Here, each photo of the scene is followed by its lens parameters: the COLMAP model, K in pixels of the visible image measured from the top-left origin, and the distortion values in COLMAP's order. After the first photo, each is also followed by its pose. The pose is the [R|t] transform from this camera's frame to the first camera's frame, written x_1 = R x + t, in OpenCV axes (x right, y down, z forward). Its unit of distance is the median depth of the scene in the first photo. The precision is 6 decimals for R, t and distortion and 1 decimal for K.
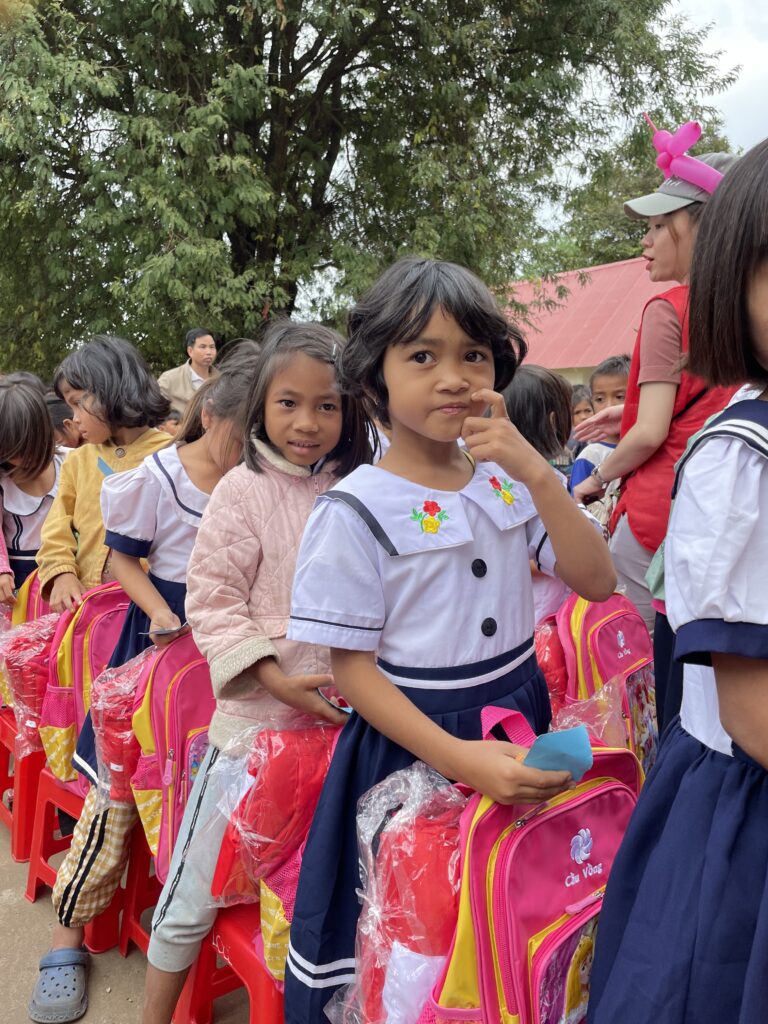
lens RADIAL K [[766.8, 0, 364.8], [0, 766.8, 494.7], [0, 0, 1]] dist [0.089433, -0.101161]
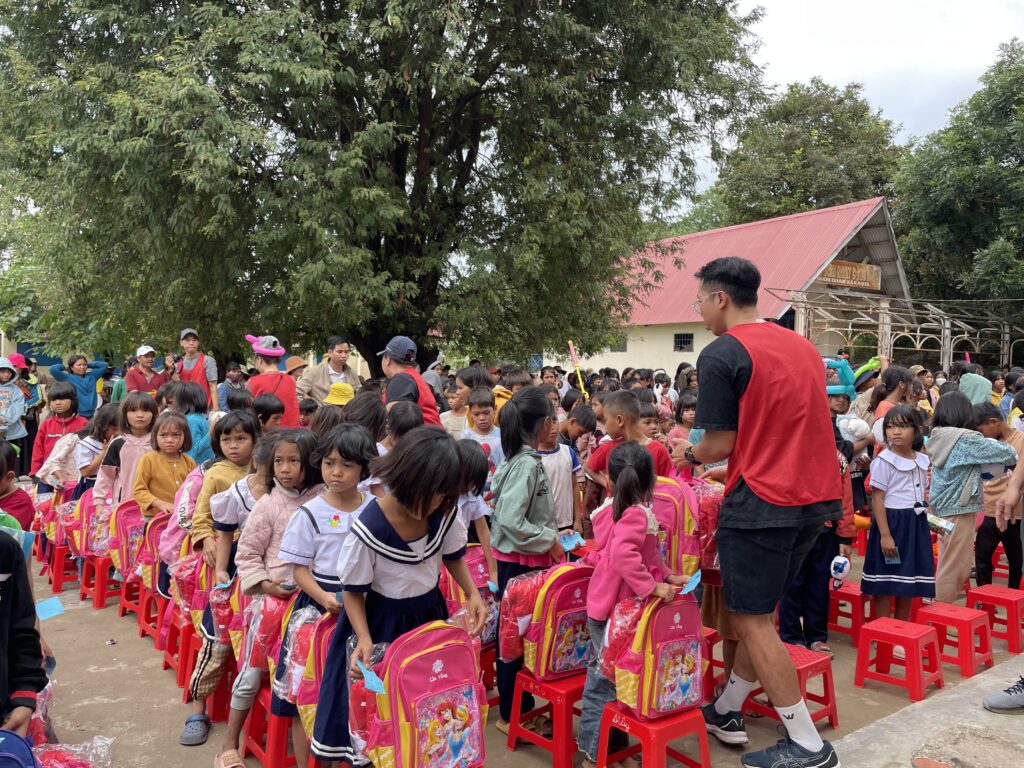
lens RADIAL K [[766.8, 0, 493.5], [0, 766.8, 368.6], [0, 0, 1]] dist [0.089433, -0.101161]
pose [[0.998123, -0.007195, -0.060825, 0.104755], [0.001972, 0.996337, -0.085492, -0.032680], [0.061217, 0.085212, 0.994480, -0.215313]]
